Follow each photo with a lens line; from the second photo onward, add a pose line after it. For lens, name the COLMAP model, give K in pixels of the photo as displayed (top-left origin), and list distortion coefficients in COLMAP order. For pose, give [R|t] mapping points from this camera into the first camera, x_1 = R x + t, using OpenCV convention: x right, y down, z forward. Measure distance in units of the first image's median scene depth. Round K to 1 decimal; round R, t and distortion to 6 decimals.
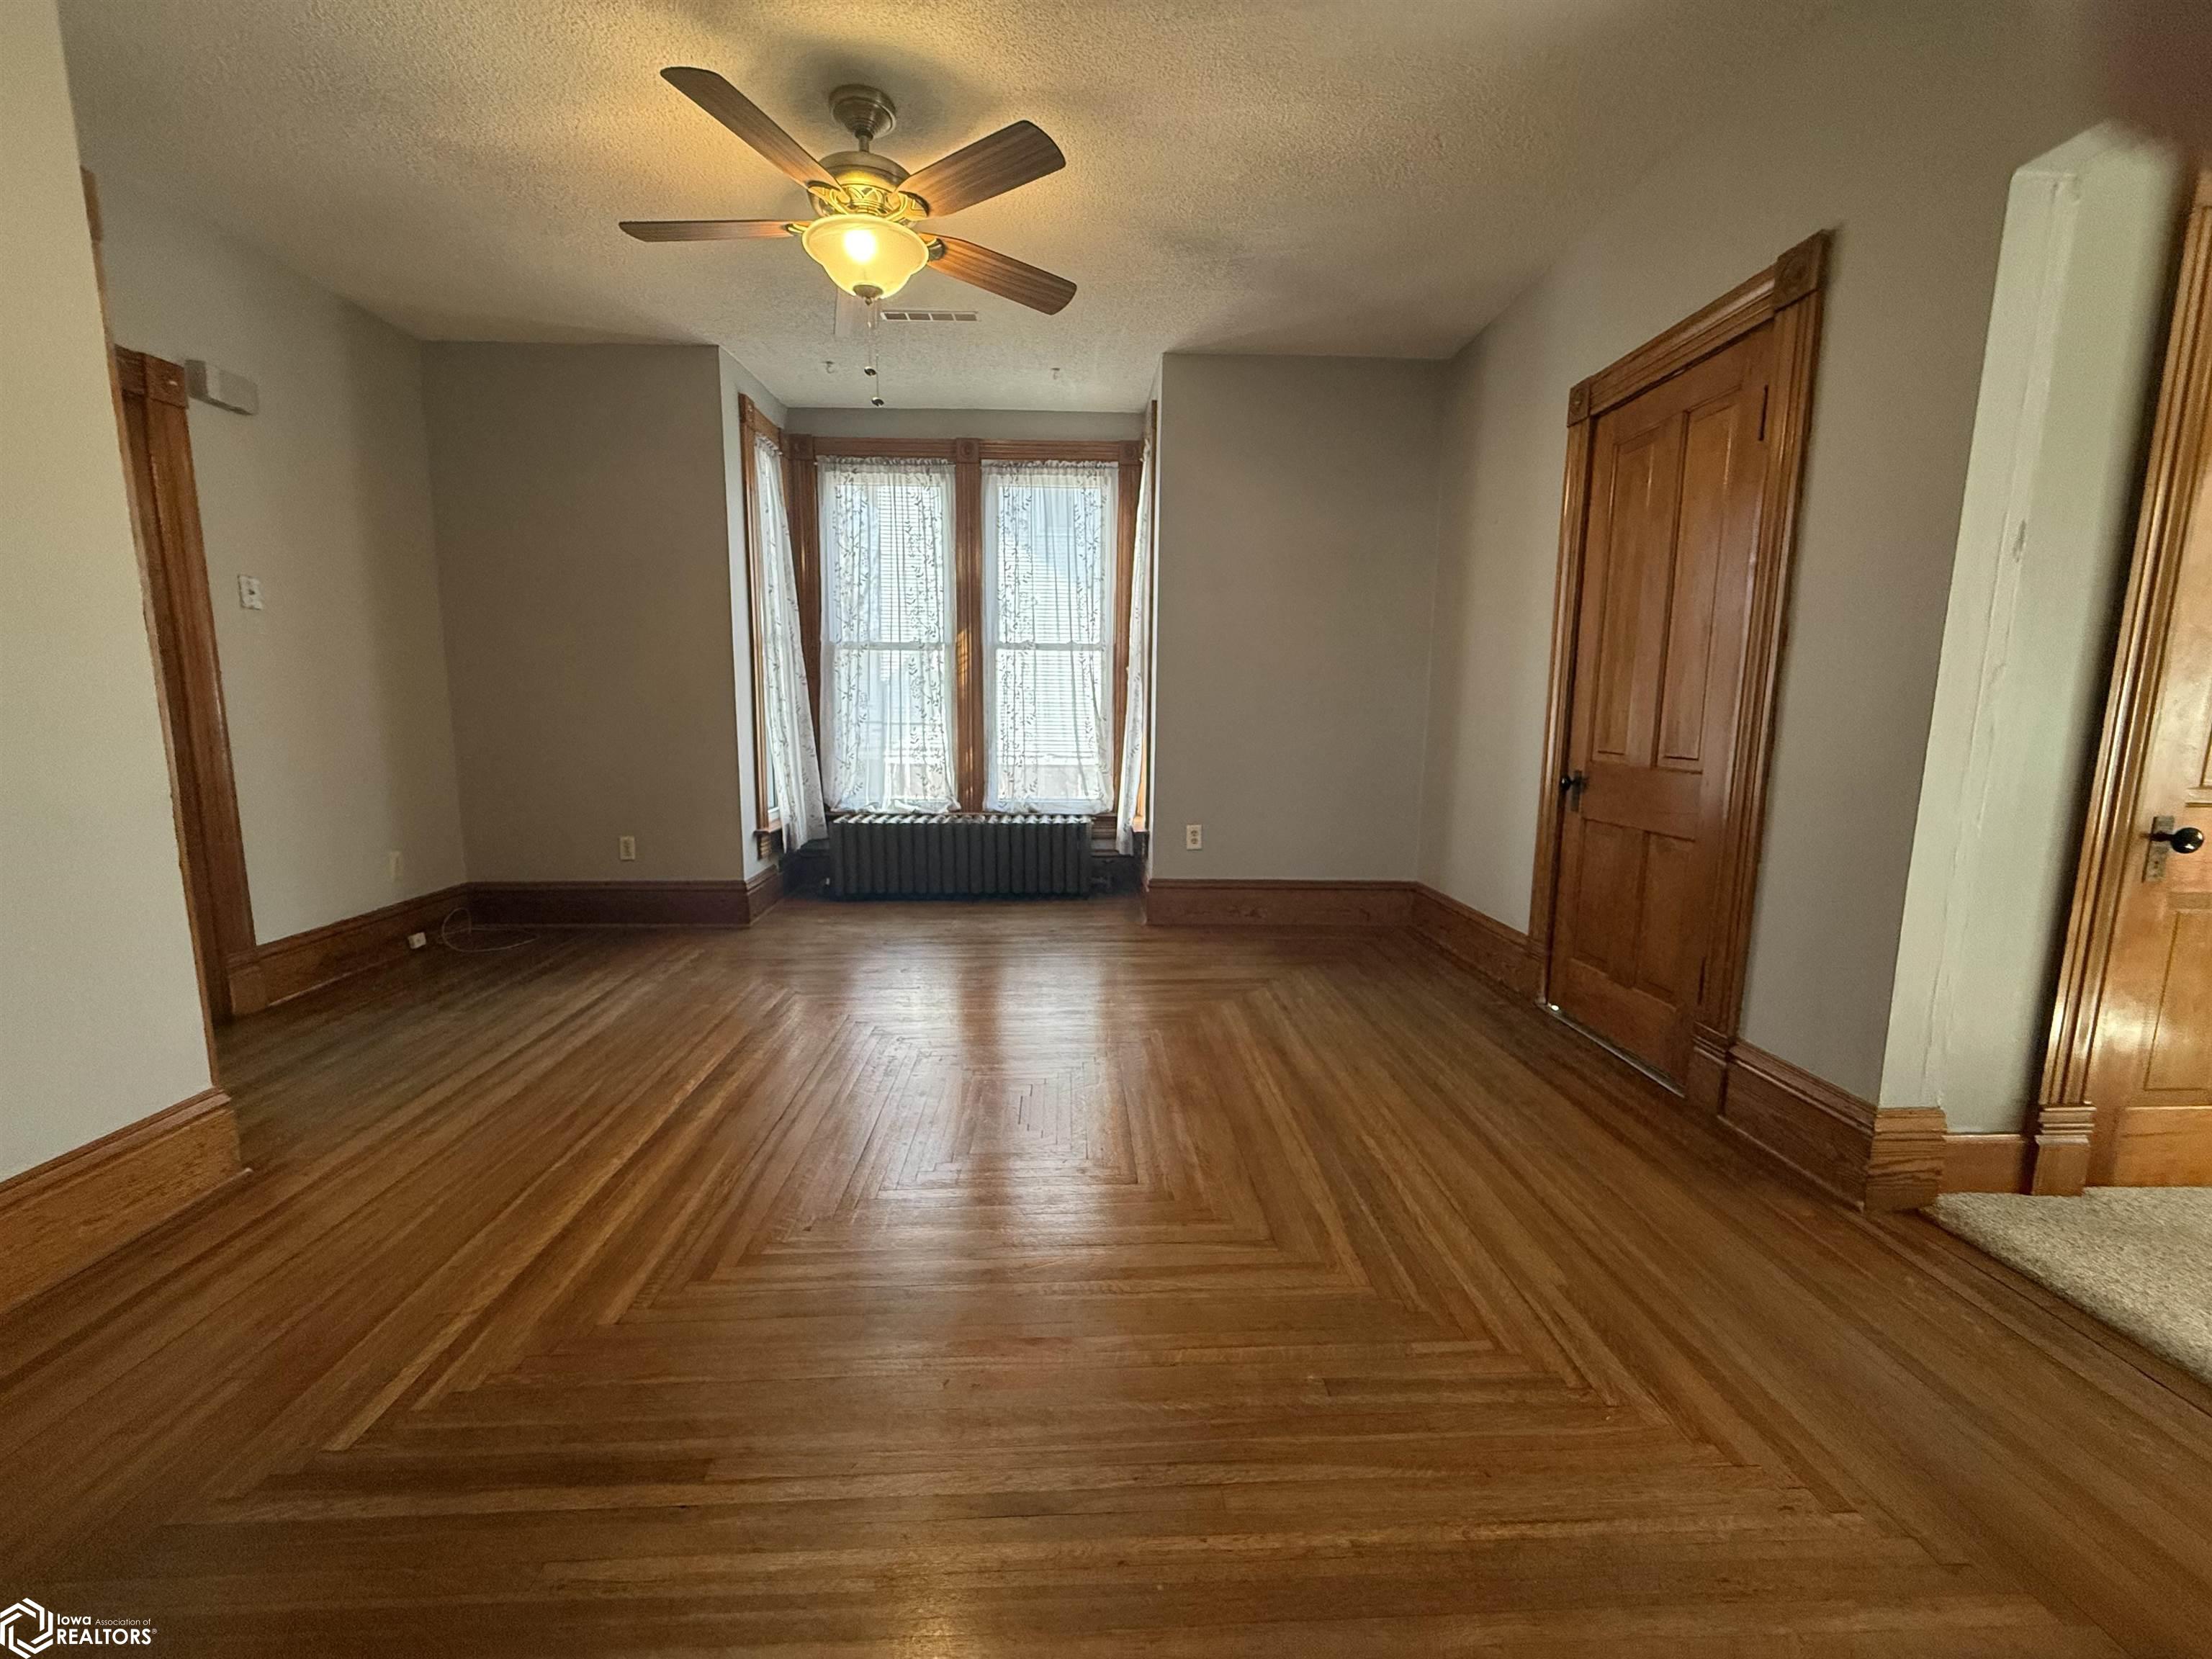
lens RADIAL K [[879.6, 0, 1095.4], [0, 879.6, 829.6], [0, 0, 1]] dist [0.000780, -0.000449]
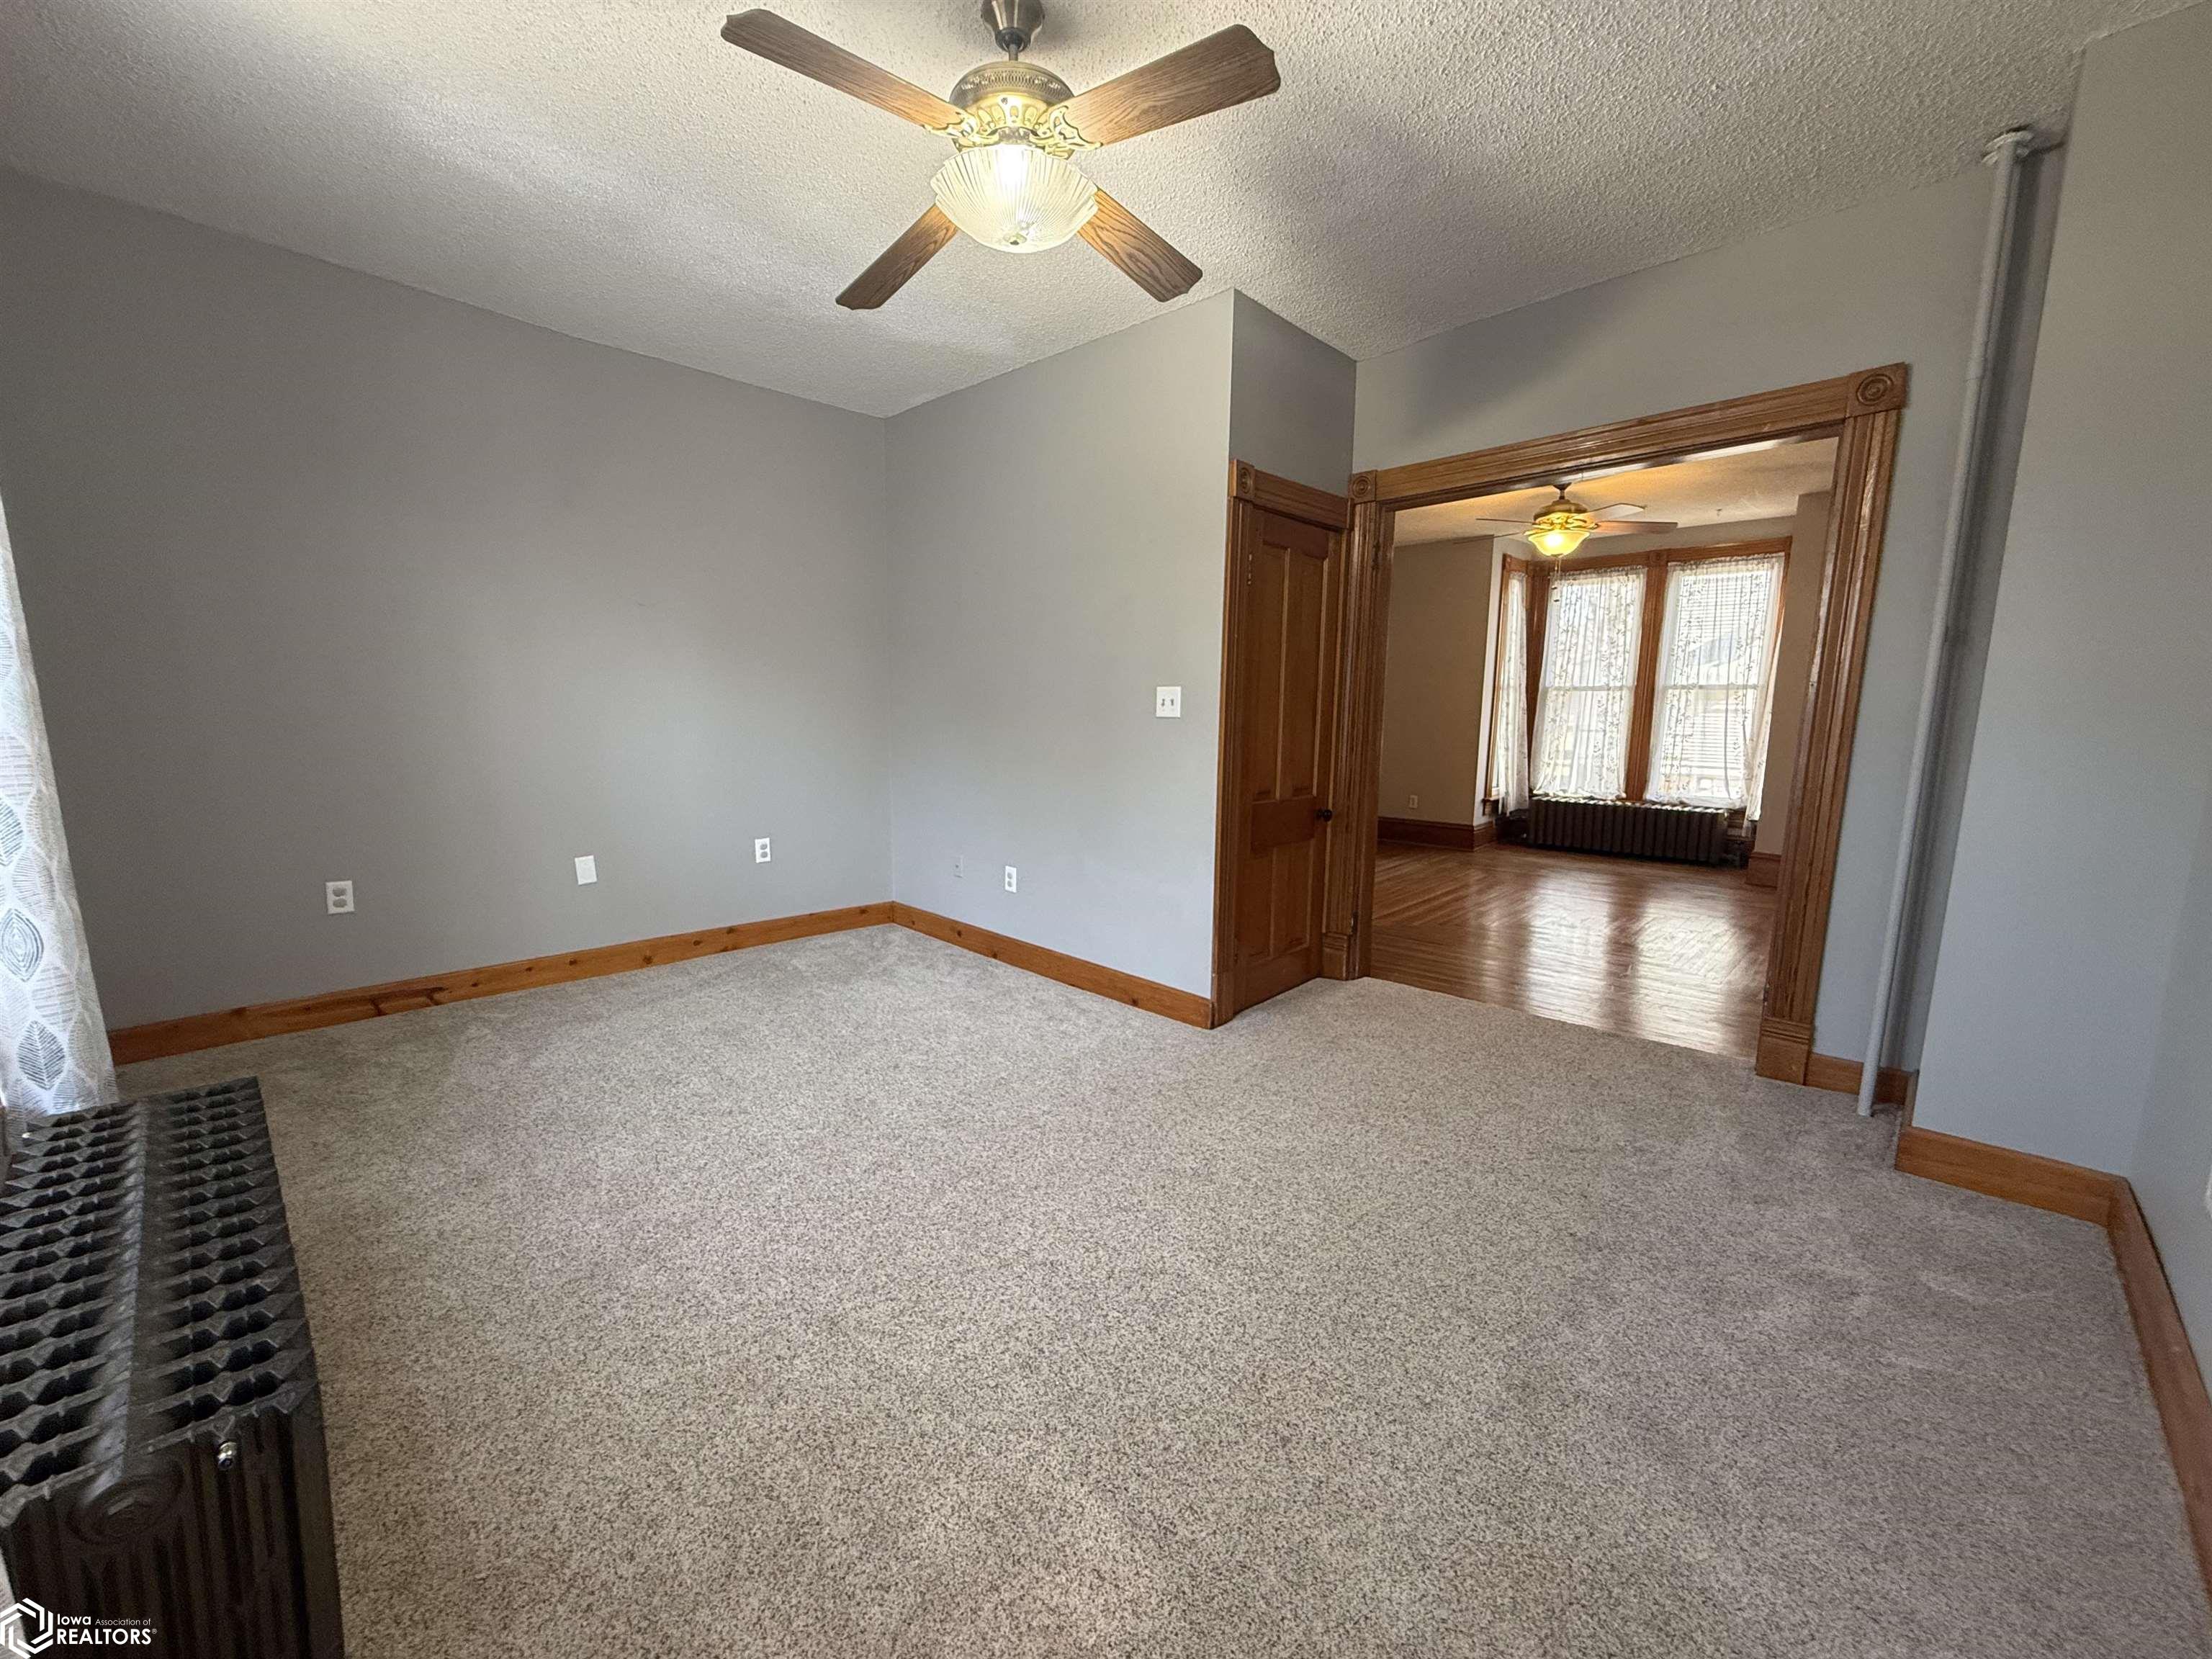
lens RADIAL K [[879.6, 0, 1099.6], [0, 879.6, 829.8], [0, 0, 1]] dist [0.000780, -0.000449]
pose [[0.696739, 0.099986, -0.710322, 0.385100], [-0.103598, 0.993882, 0.038284, 0.087394], [0.709805, 0.046914, 0.702835, -0.893763]]
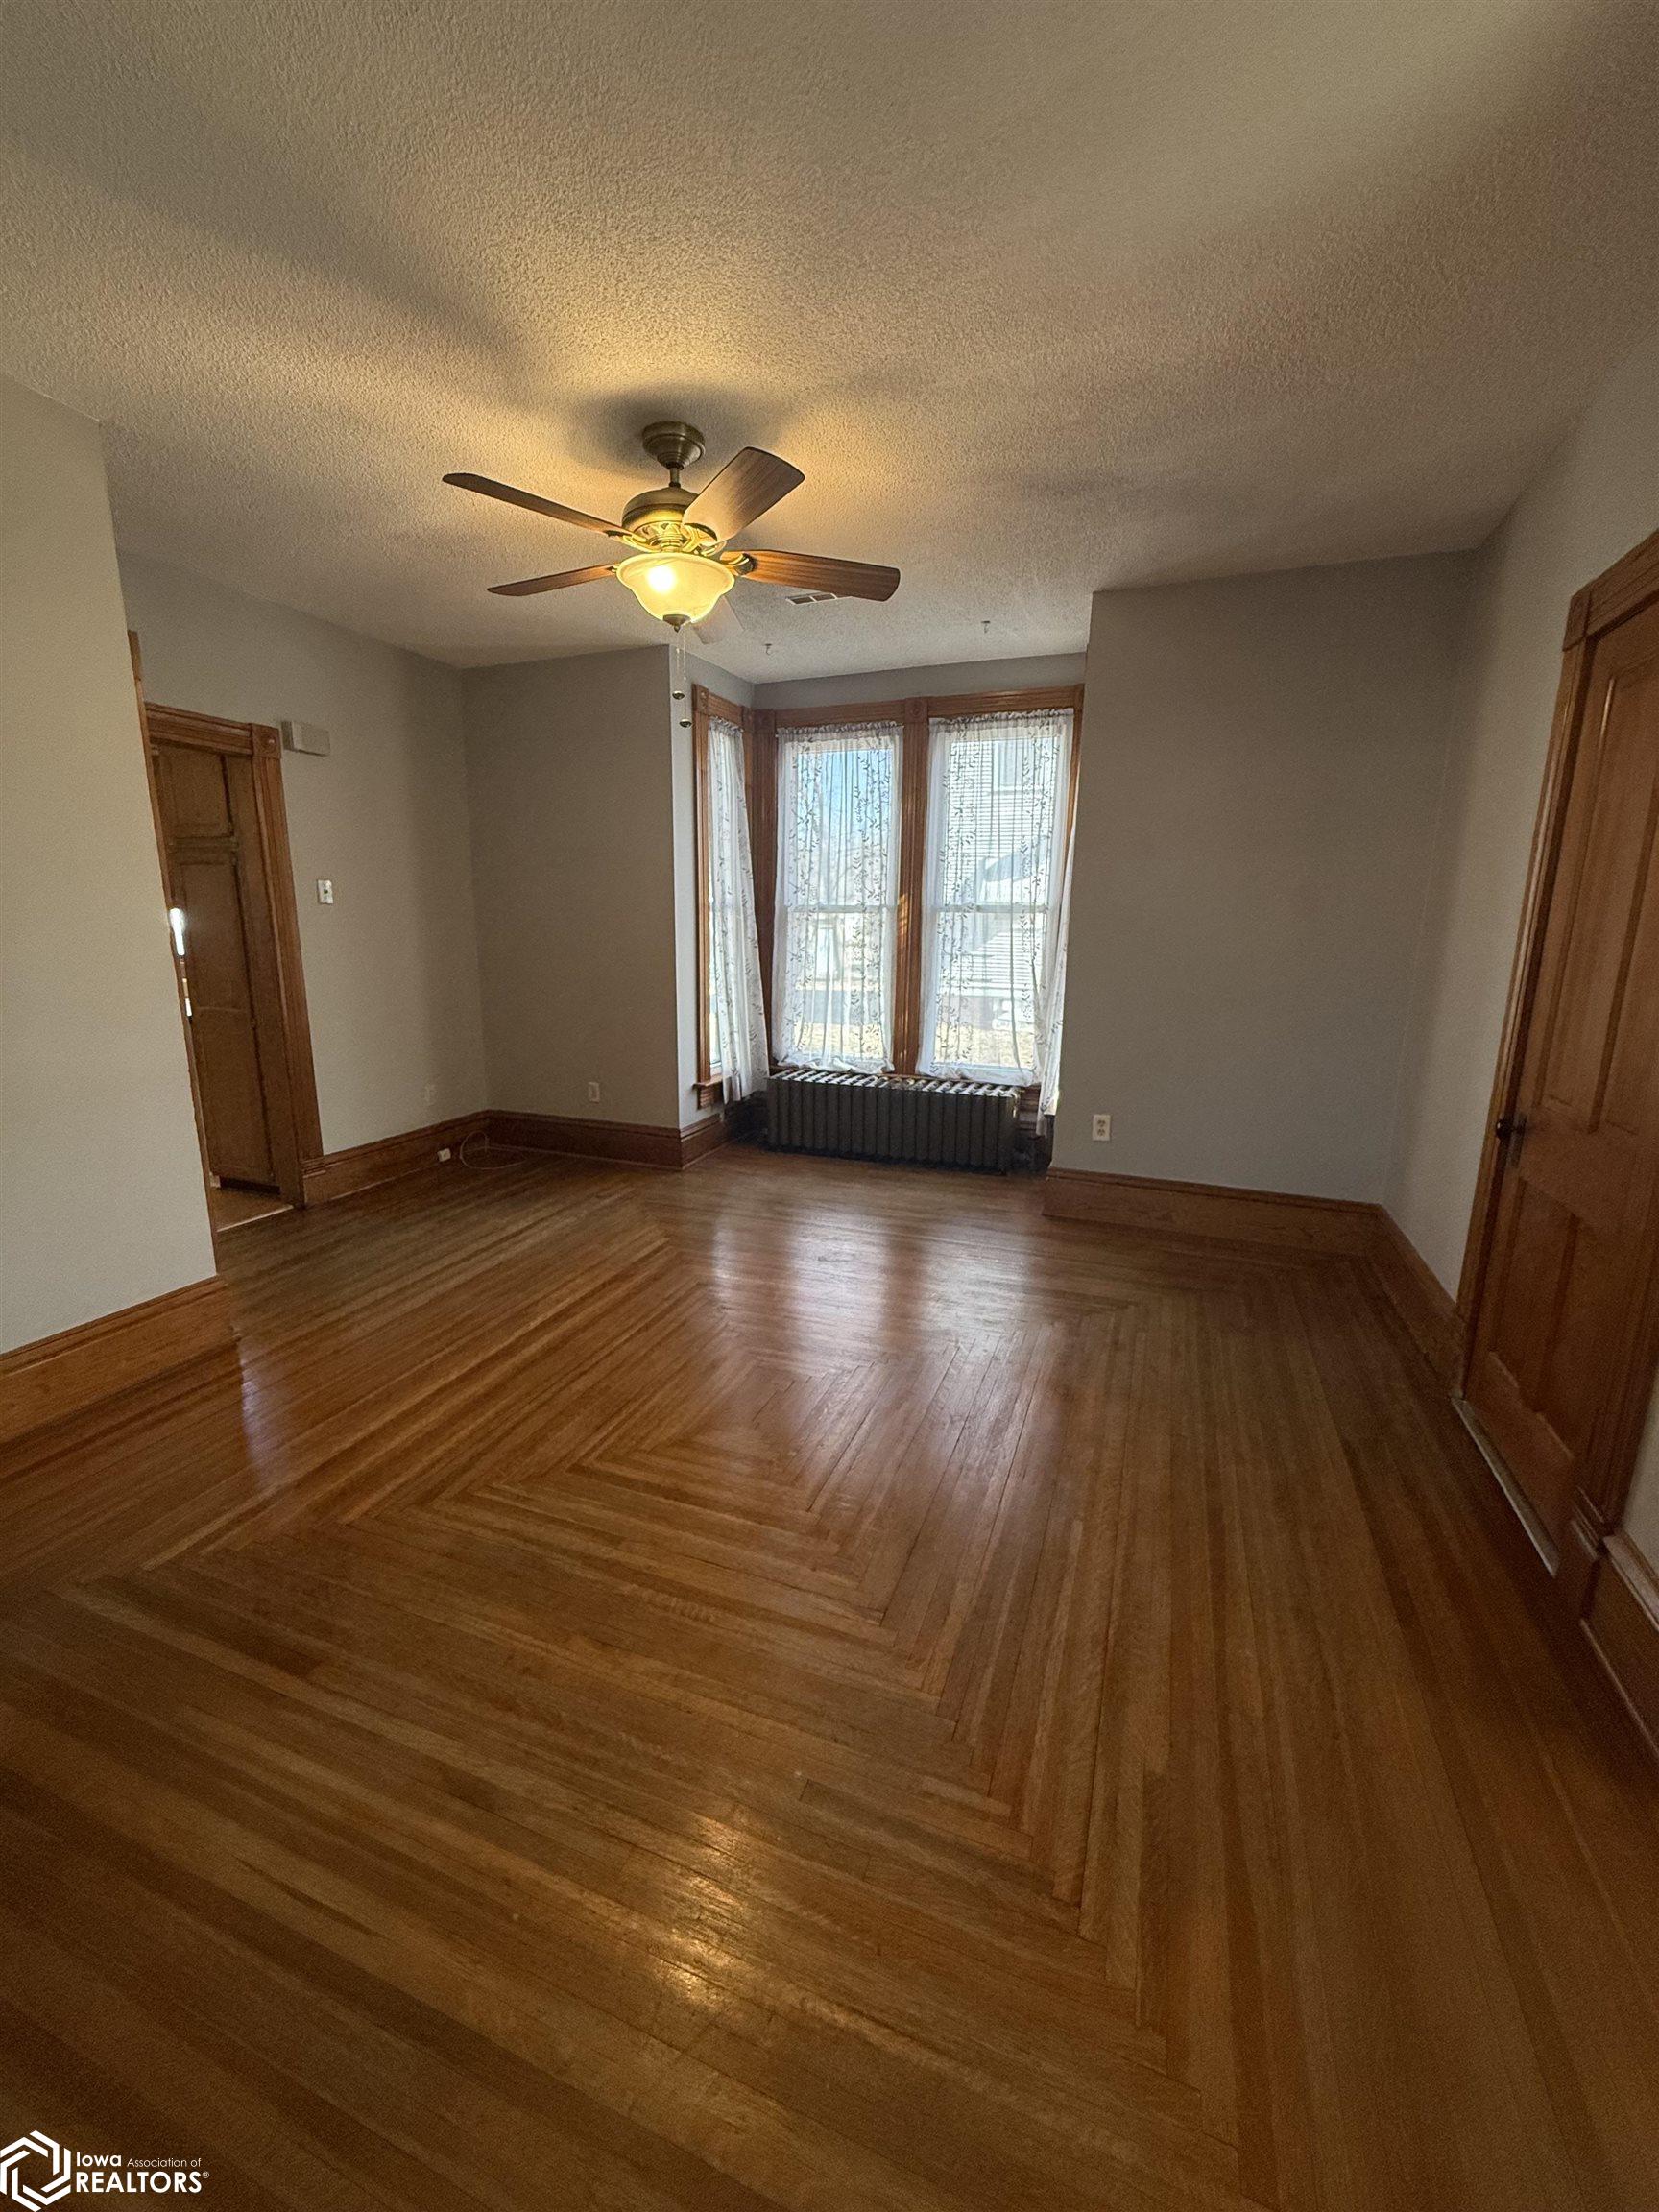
lens RADIAL K [[879.6, 0, 828.1], [0, 879.6, 1095.7], [0, 0, 1]] dist [0.000780, -0.000449]
pose [[0.918881, 0.079764, -0.386388, 0.229660], [-0.057884, 0.996008, 0.067955, -0.079939], [0.390266, -0.040077, 0.919830, 0.050490]]
